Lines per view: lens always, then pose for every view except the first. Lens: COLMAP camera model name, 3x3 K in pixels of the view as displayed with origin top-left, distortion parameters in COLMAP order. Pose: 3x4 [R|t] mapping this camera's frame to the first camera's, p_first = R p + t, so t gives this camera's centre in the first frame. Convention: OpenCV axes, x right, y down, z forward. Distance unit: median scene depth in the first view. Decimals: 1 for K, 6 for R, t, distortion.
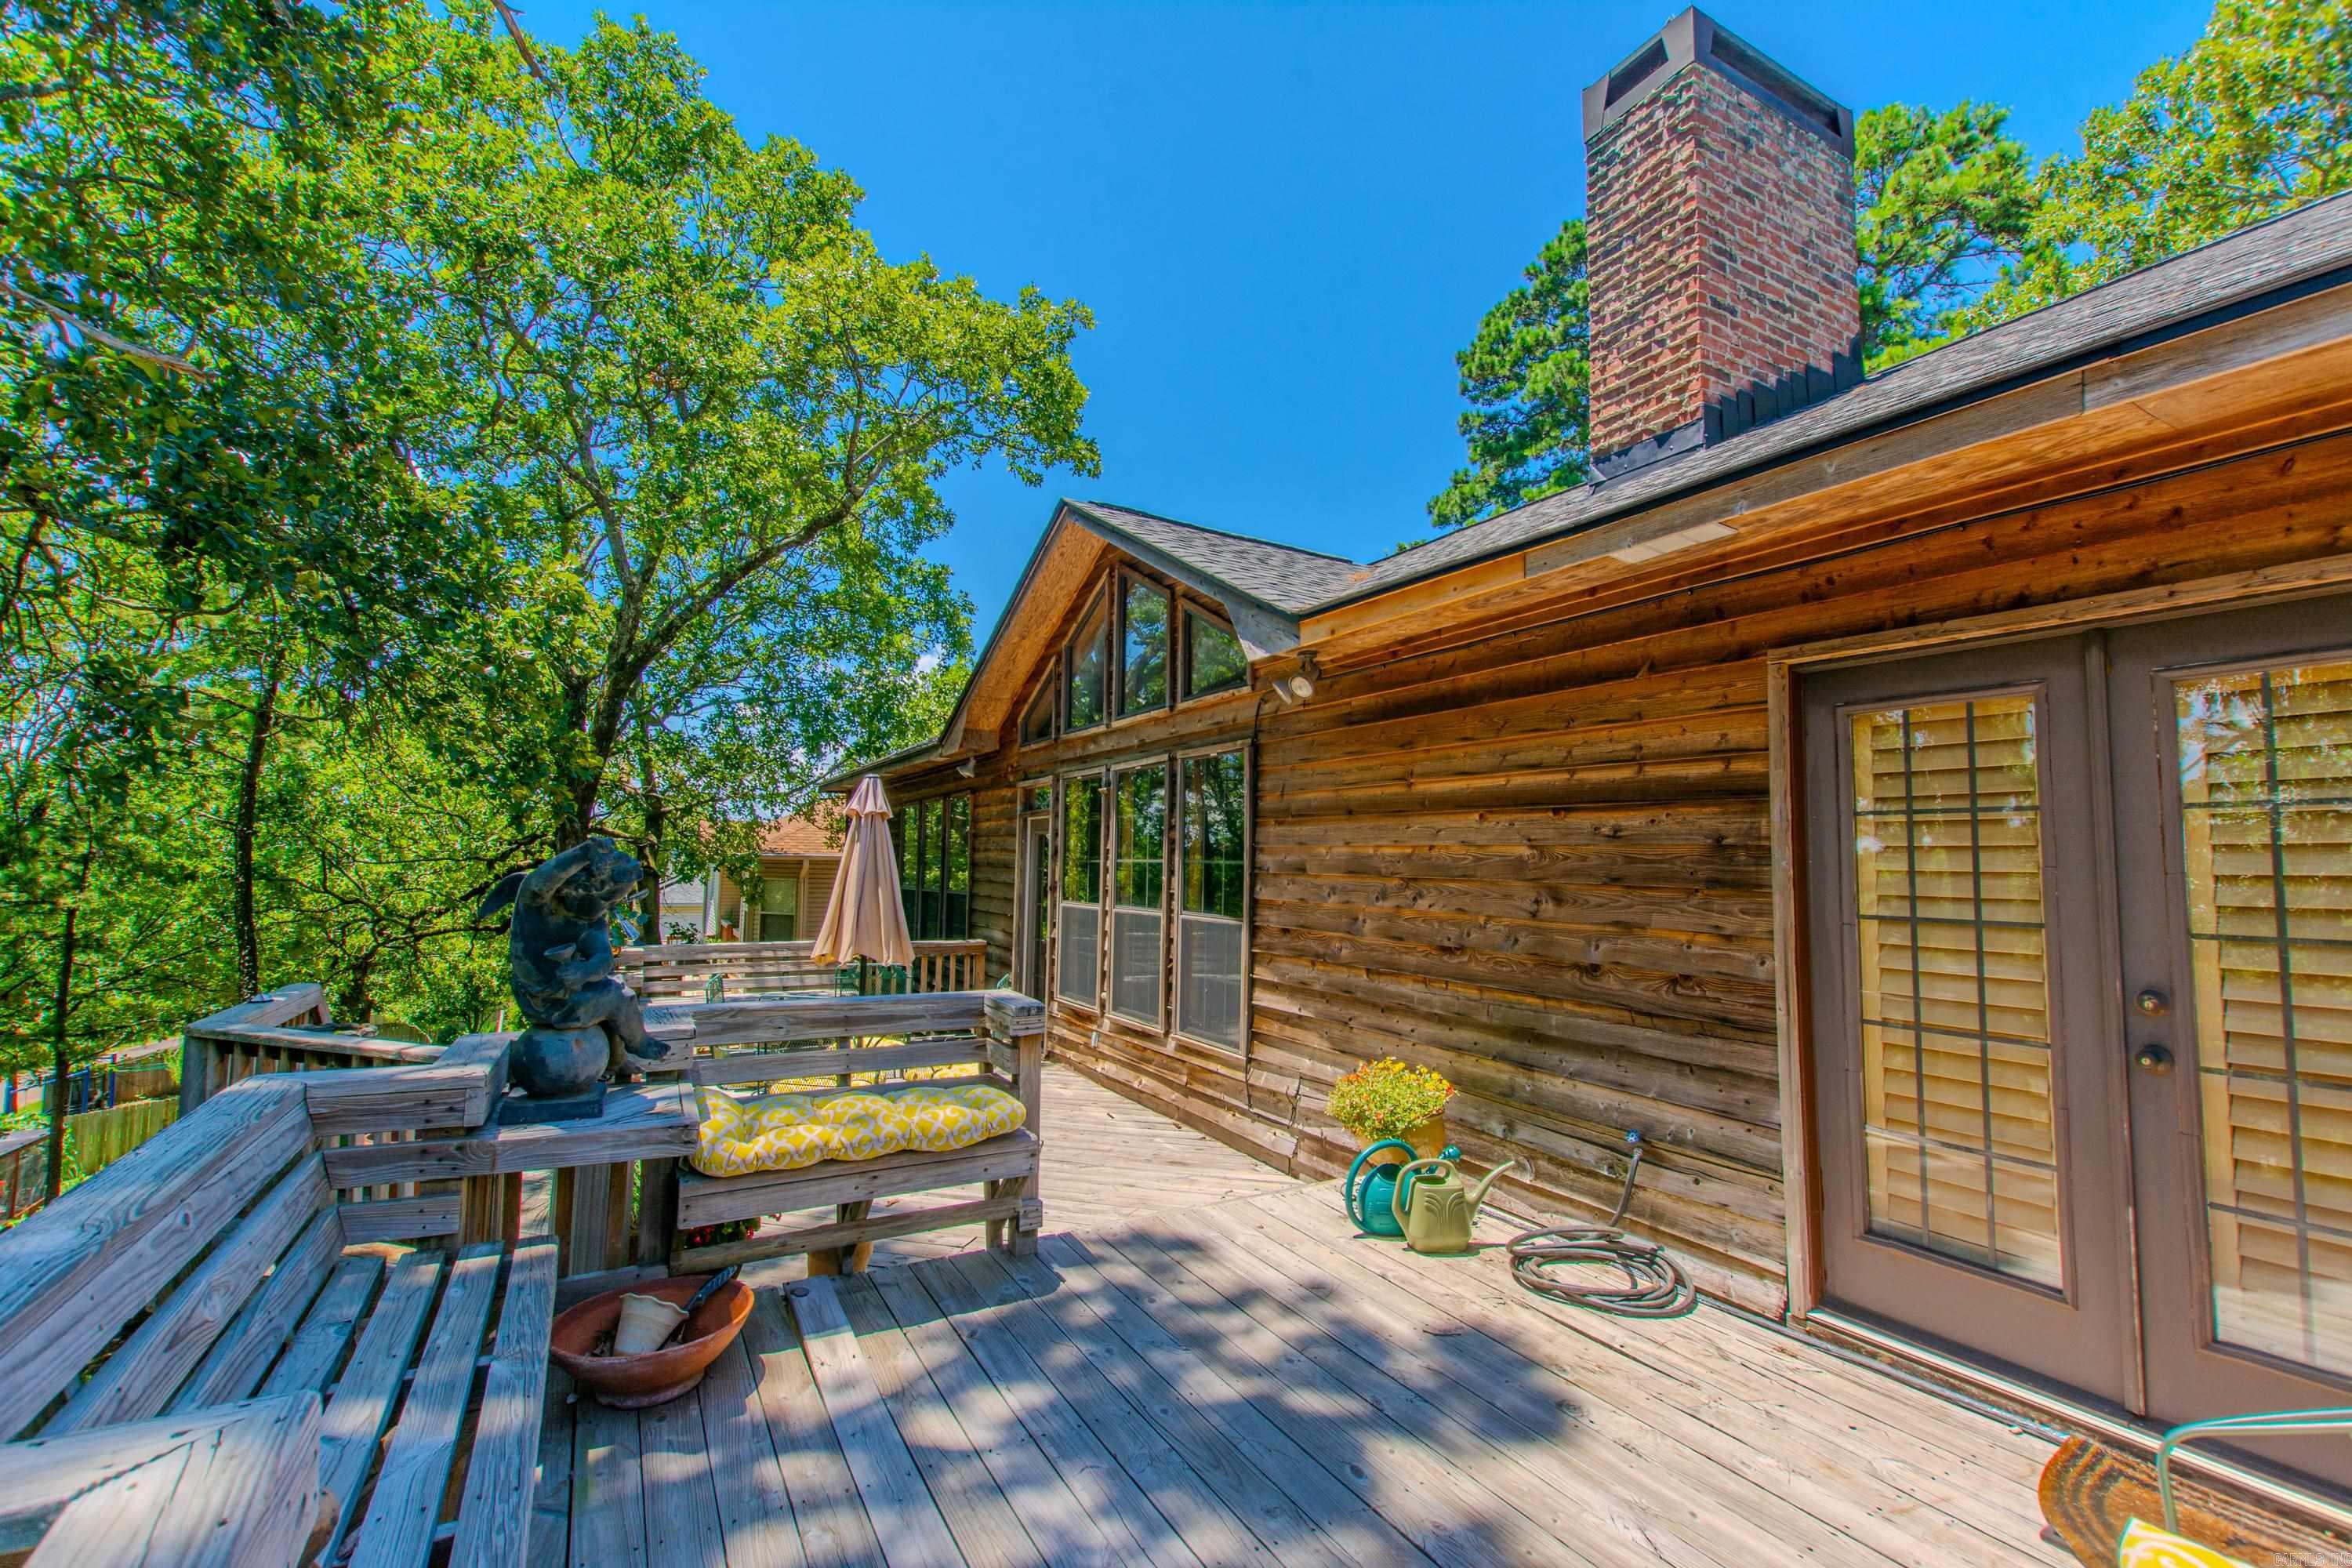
lens RADIAL K [[1028.2, 0, 1182.1], [0, 1028.2, 782.7], [0, 0, 1]] dist [0.006178, -0.003790]
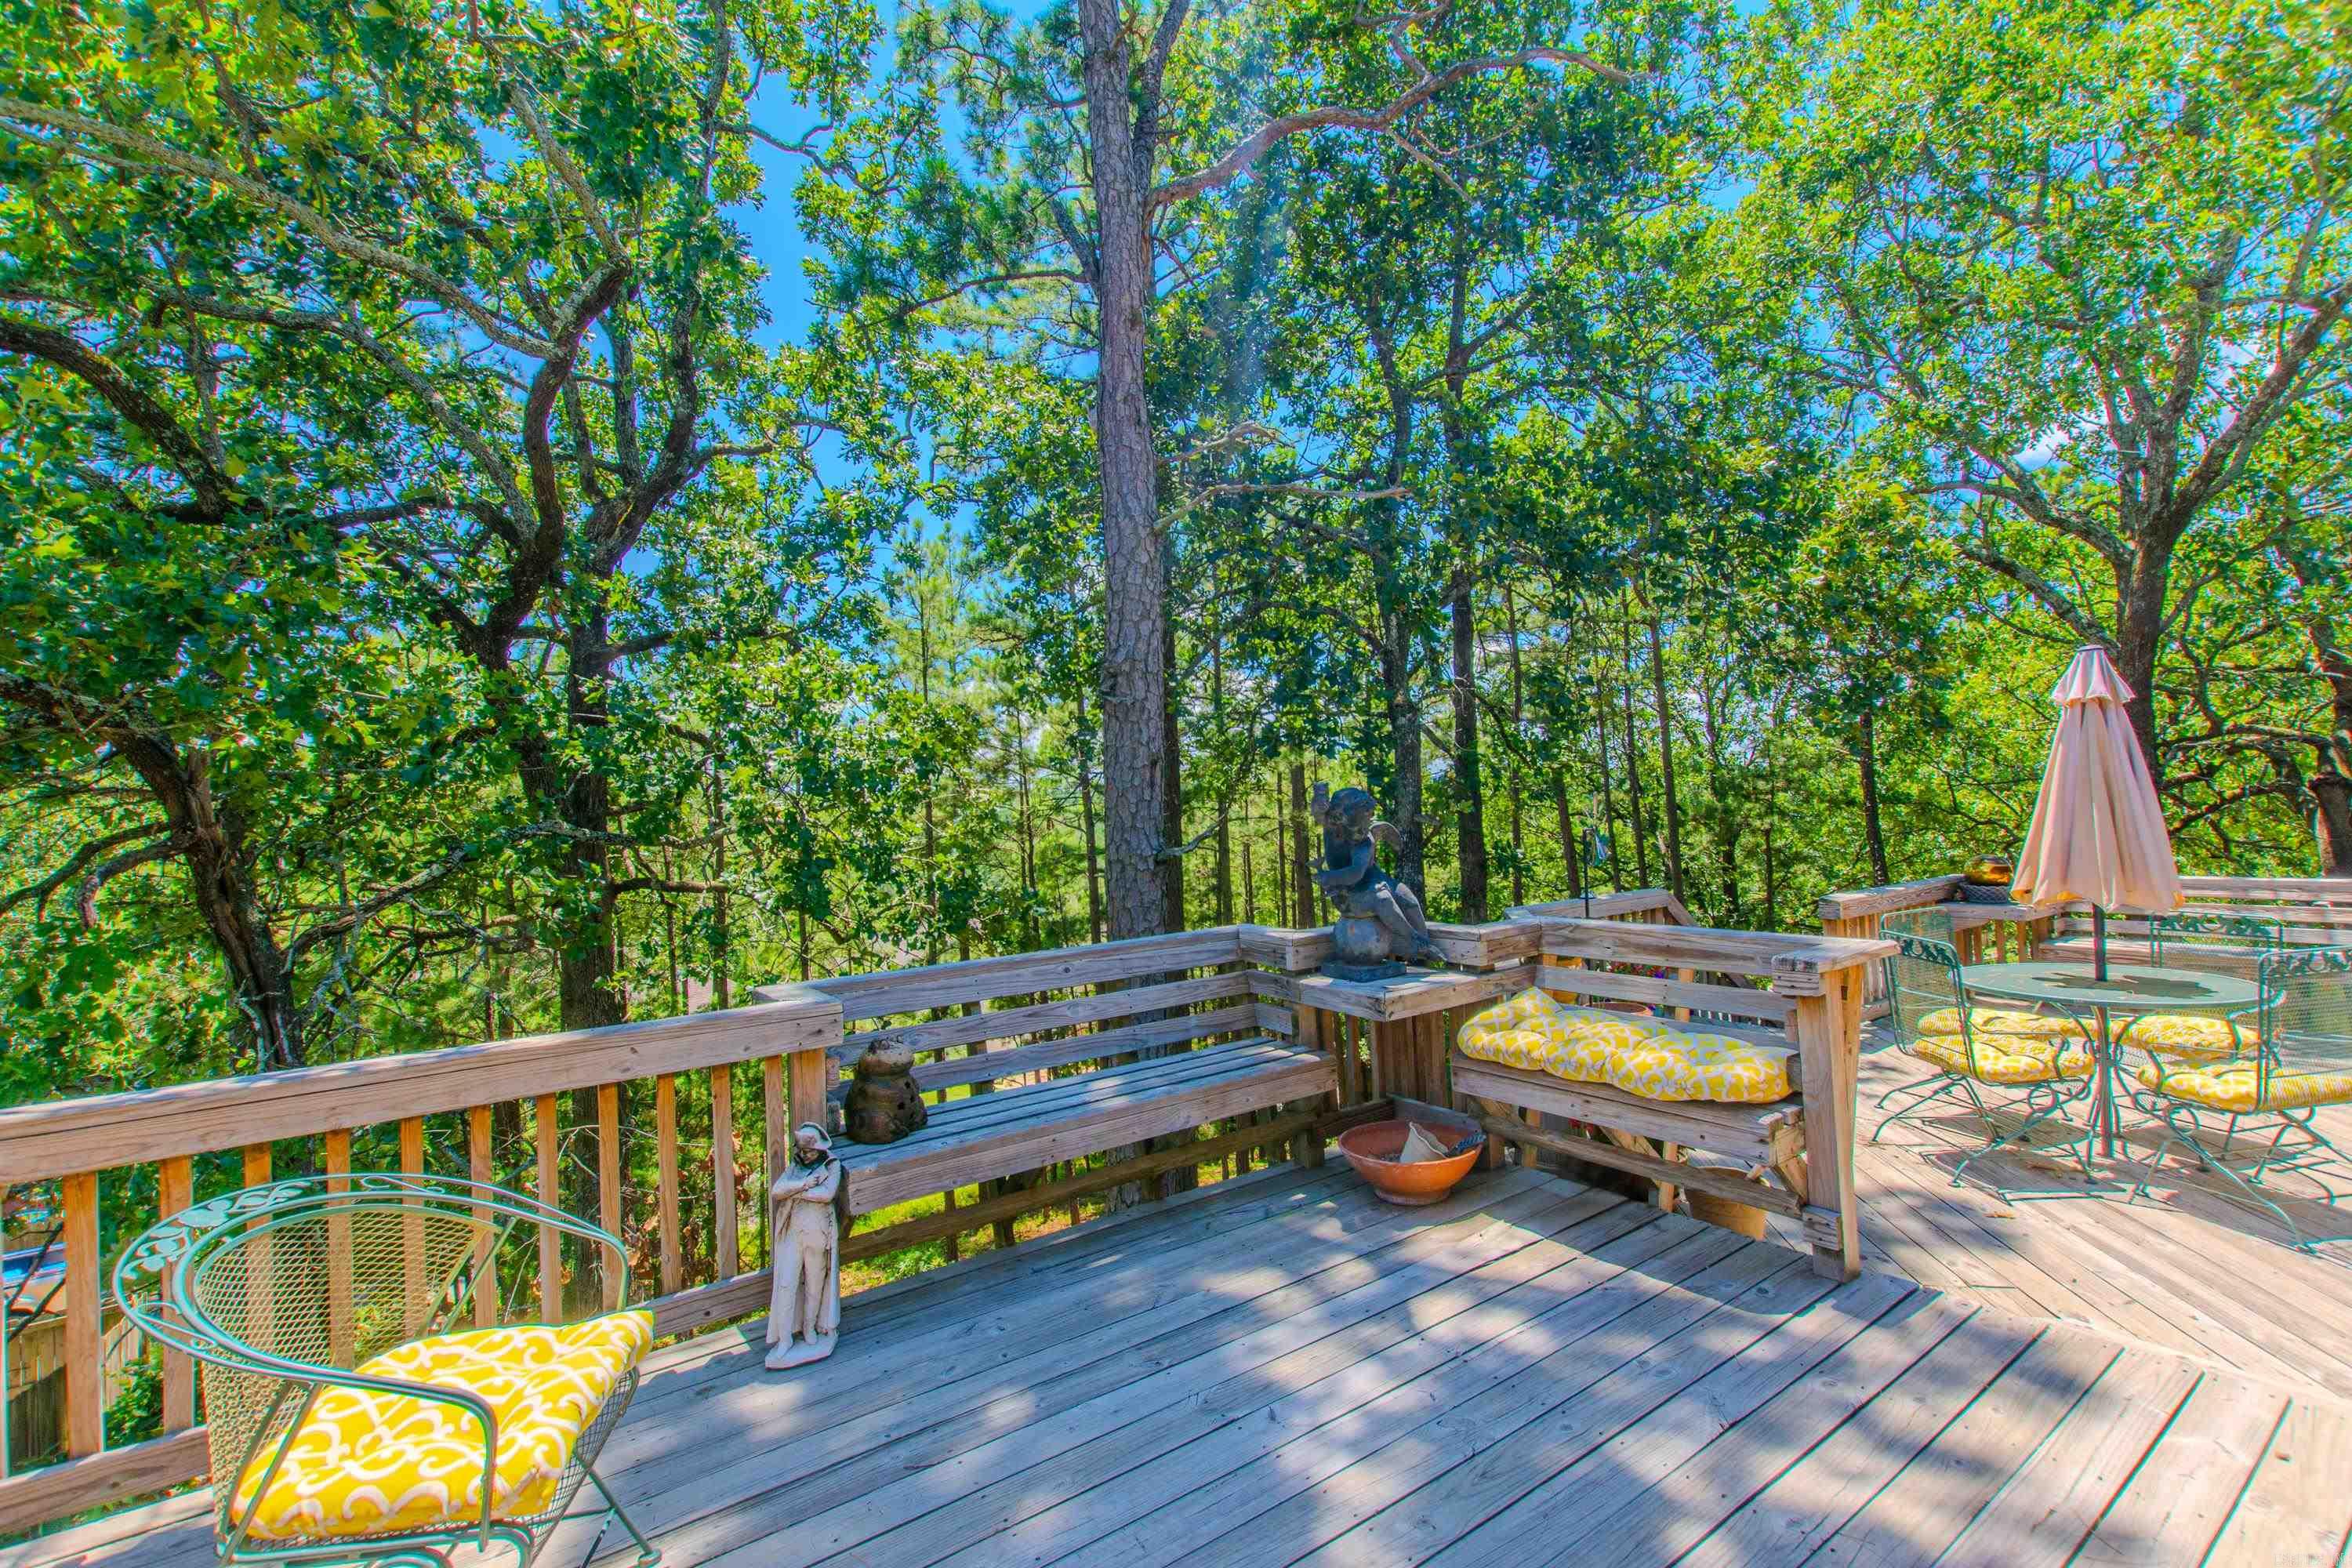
lens RADIAL K [[1019.2, 0, 1185.5], [0, 1019.2, 782.8], [0, 0, 1]] dist [0.006278, -0.003820]
pose [[0.086971, -0.048827, -0.995014, 0.286939], [0.125458, 0.991383, -0.037683, 0.025442], [0.988279, -0.121555, 0.092347, 0.234618]]
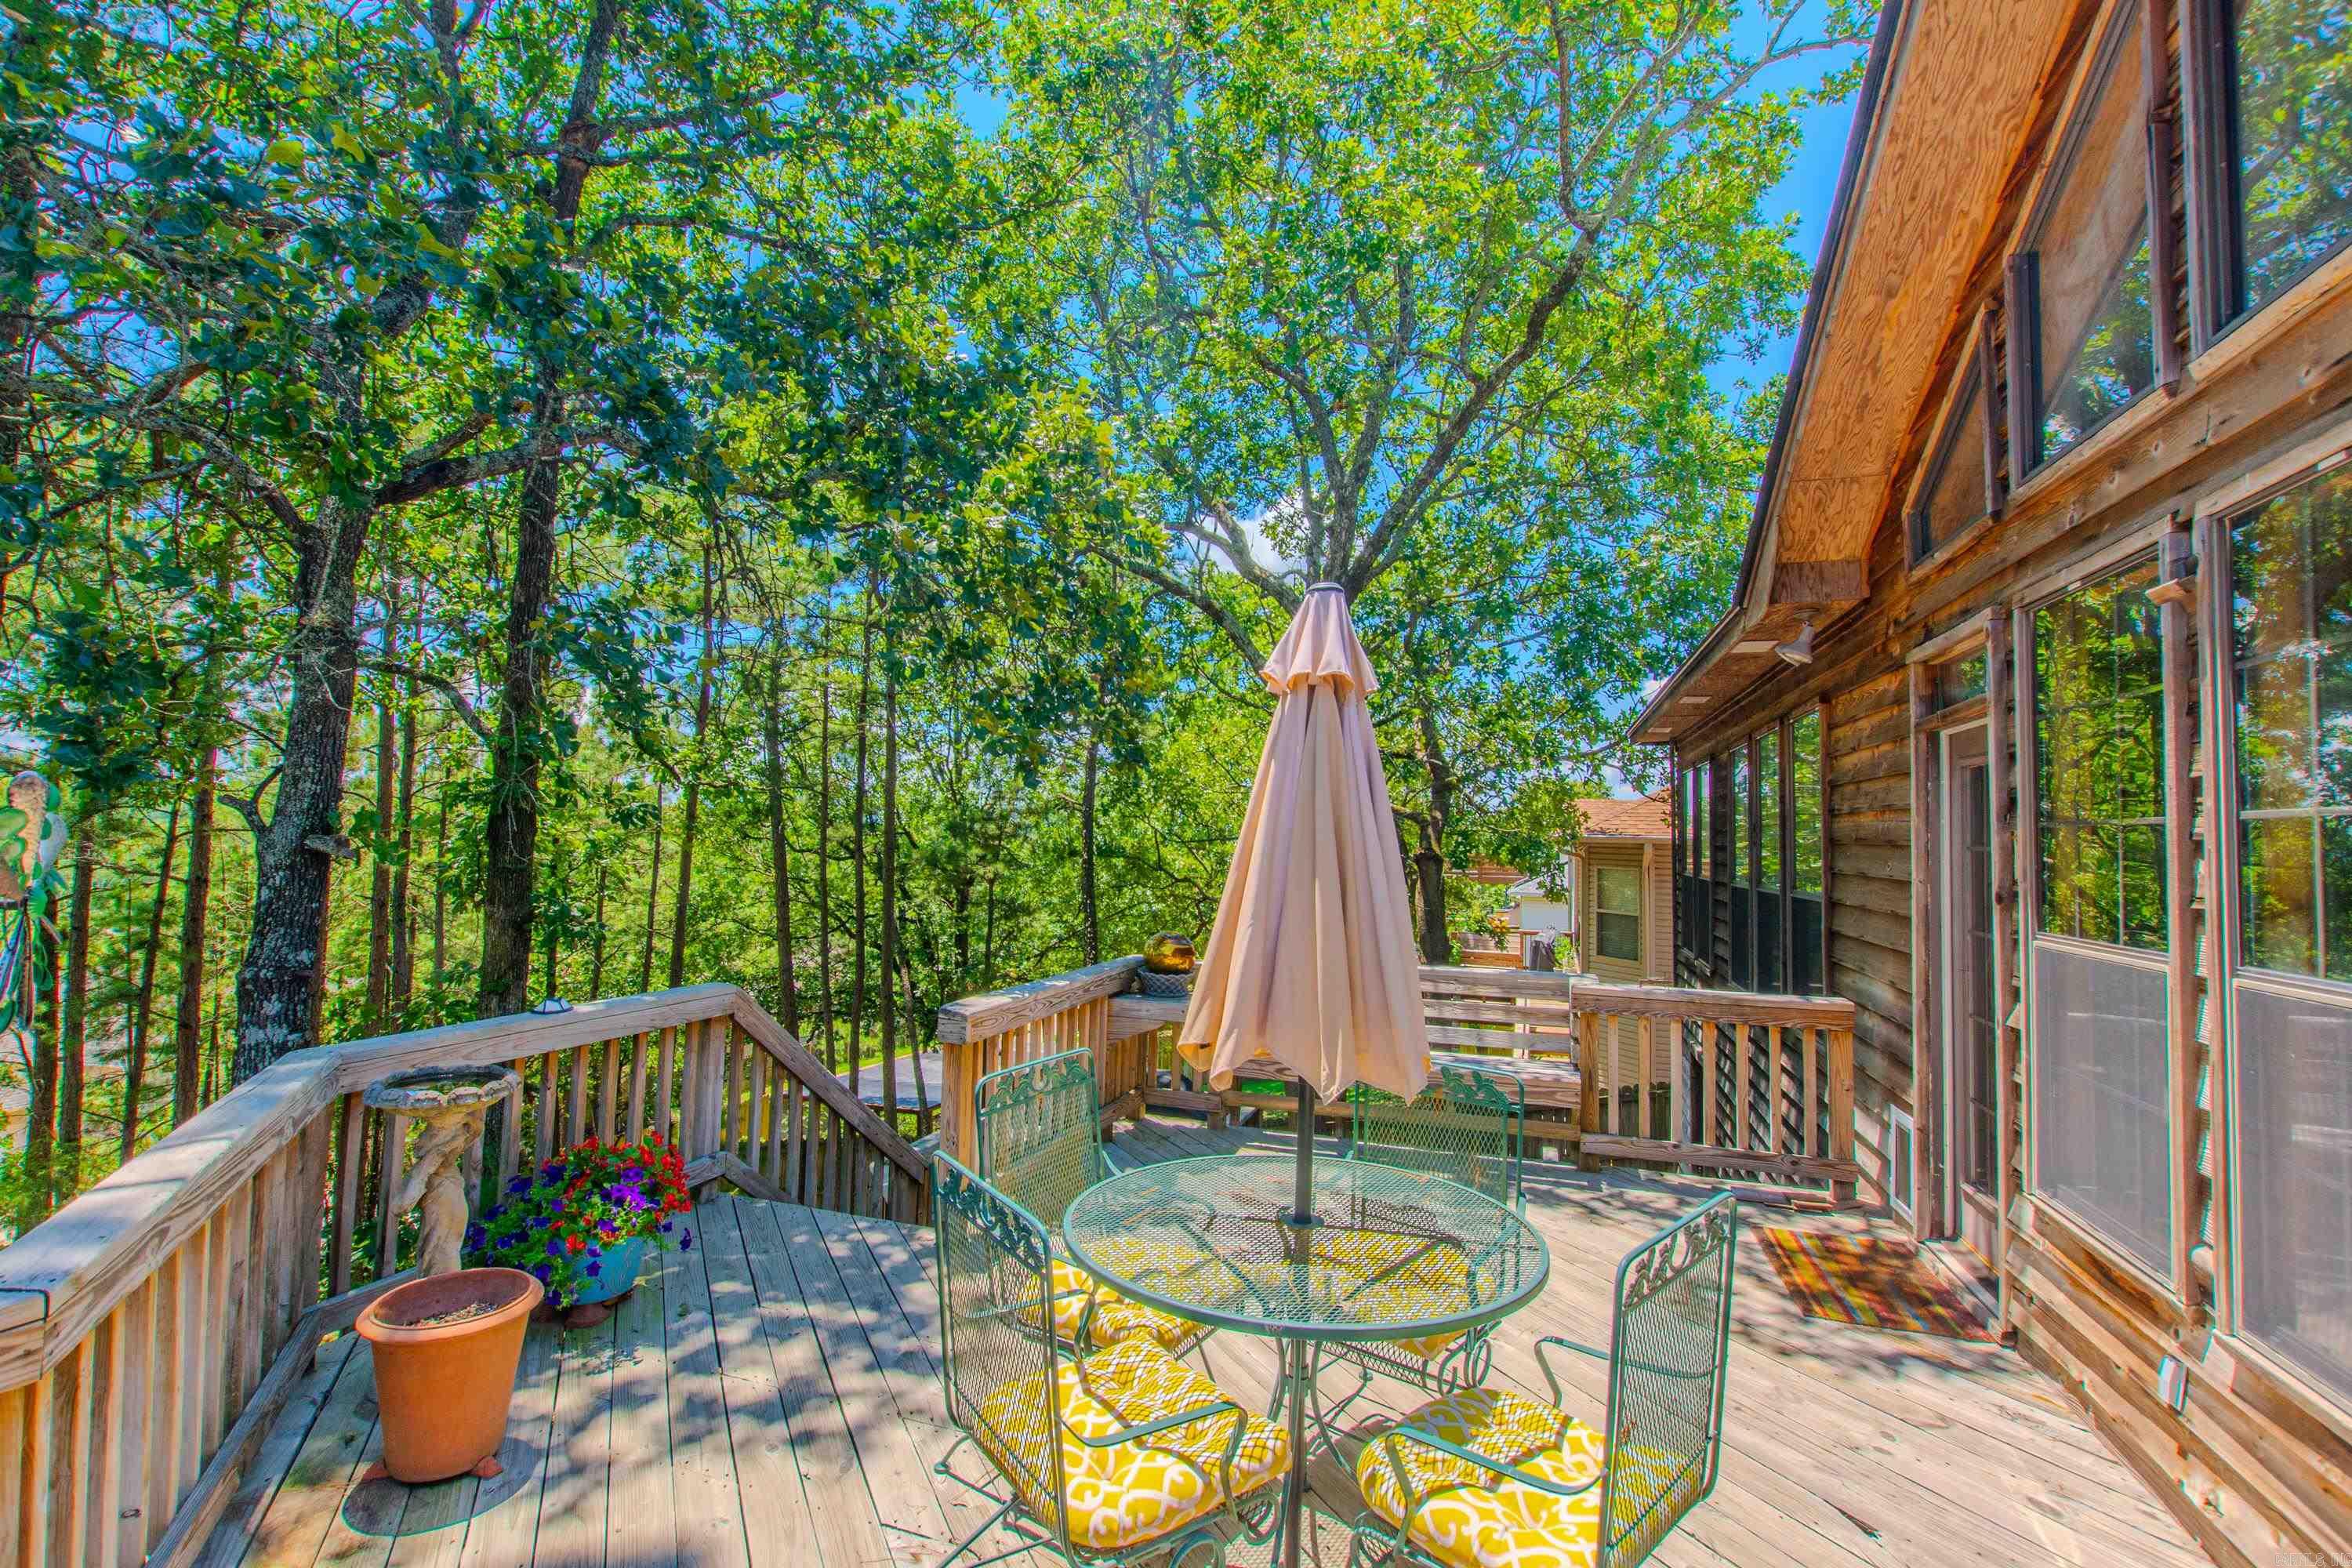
lens RADIAL K [[1062.0, 0, 1132.6], [0, 1062.0, 790.1], [0, 0, 1]] dist [0.004630, -0.000755]
pose [[0.642200, -0.037863, -0.765601, -0.032042], [0.053879, 0.998539, -0.004189, 0.051337], [0.764641, -0.038560, 0.643302, 0.548138]]
